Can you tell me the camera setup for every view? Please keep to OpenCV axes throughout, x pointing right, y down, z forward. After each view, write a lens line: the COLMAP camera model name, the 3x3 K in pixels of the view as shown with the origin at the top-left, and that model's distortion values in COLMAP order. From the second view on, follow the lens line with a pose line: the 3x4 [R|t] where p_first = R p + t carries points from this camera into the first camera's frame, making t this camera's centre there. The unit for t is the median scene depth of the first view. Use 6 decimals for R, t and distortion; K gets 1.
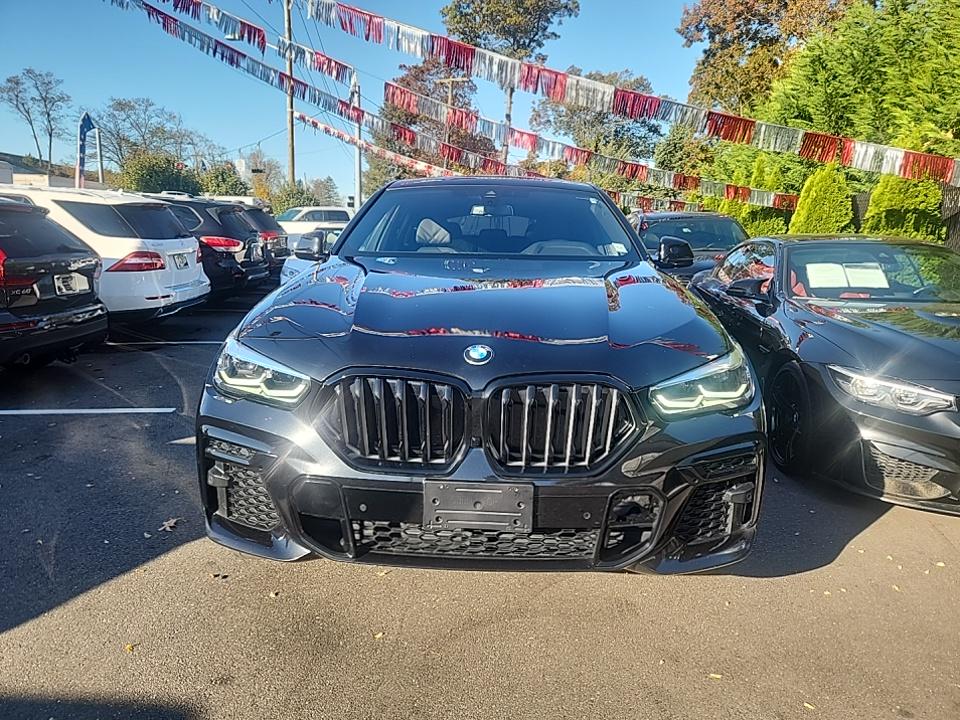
lens RADIAL K [[631.8, 0, 480.2], [0, 631.8, 372.0], [0, 0, 1]] dist [0.052930, -0.041709]
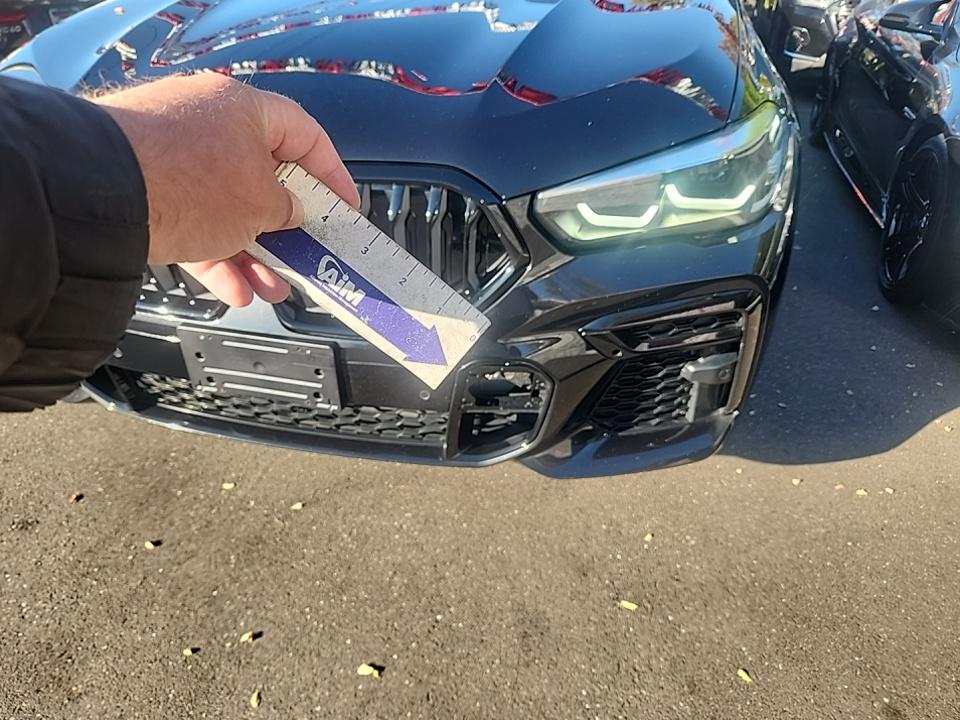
lens RADIAL K [[631.8, 0, 480.2], [0, 631.8, 372.0], [0, 0, 1]] dist [0.052930, -0.041709]
pose [[0.979341, 0.090367, -0.180899, 0.290580], [-0.021404, 0.935890, 0.351643, -0.019486], [0.201078, -0.340506, 0.918490, 0.371667]]
